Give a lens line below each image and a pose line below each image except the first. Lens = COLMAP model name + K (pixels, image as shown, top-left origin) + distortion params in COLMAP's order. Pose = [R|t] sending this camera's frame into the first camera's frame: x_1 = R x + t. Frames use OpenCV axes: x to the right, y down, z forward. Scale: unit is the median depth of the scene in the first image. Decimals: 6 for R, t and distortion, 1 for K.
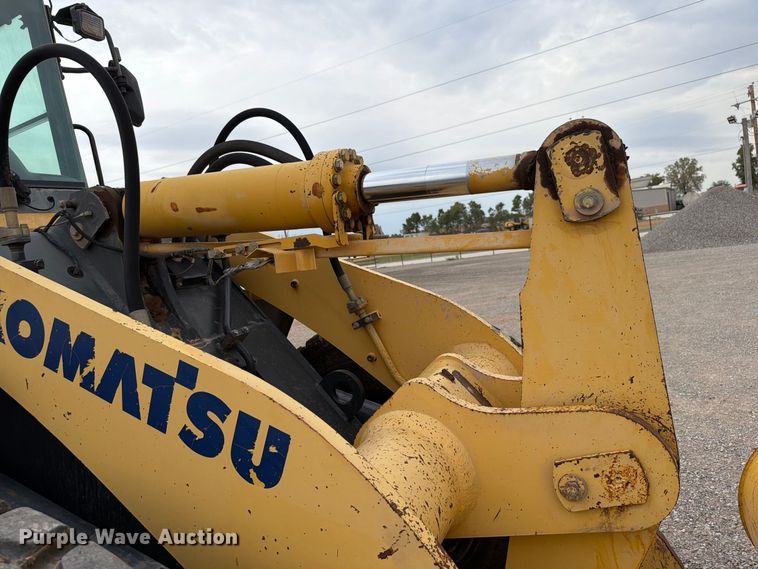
lens RADIAL K [[529.2, 0, 381.8], [0, 529.2, 289.5], [0, 0, 1]] dist [0.057259, -0.071829]
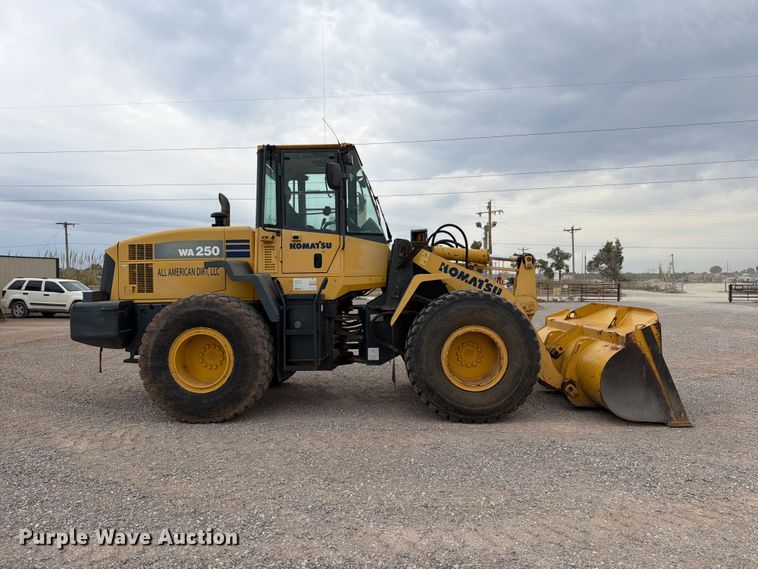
lens RADIAL K [[529.2, 0, 381.8], [0, 529.2, 289.5], [0, 0, 1]] dist [0.057259, -0.071829]
pose [[0.898223, 0.131928, 0.419273, -2.902666], [-0.092285, 0.989235, -0.113566, 0.766821], [-0.429742, 0.063315, 0.900729, -3.030439]]
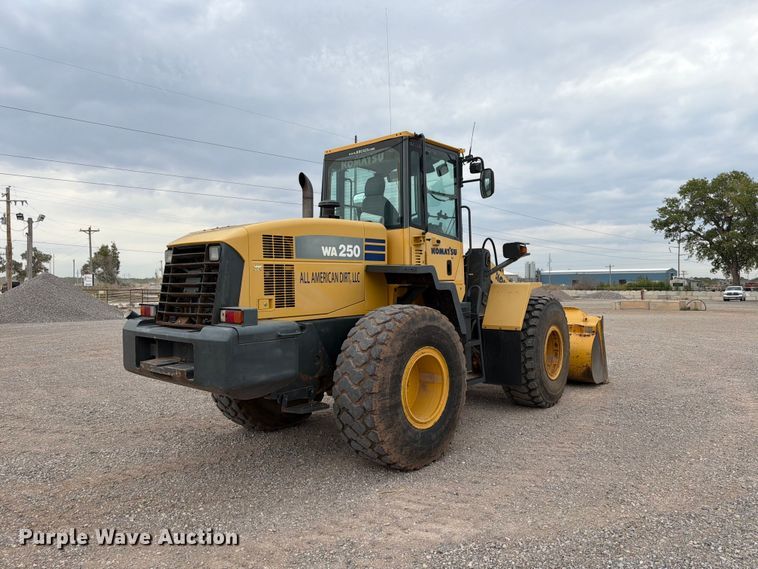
lens RADIAL K [[529.2, 0, 381.8], [0, 529.2, 289.5], [0, 0, 1]] dist [0.057259, -0.071829]
pose [[0.226143, 0.132151, 0.965088, -5.680646], [0.044777, 0.988297, -0.145821, 0.834083], [-0.973064, 0.076190, 0.217579, 0.754775]]
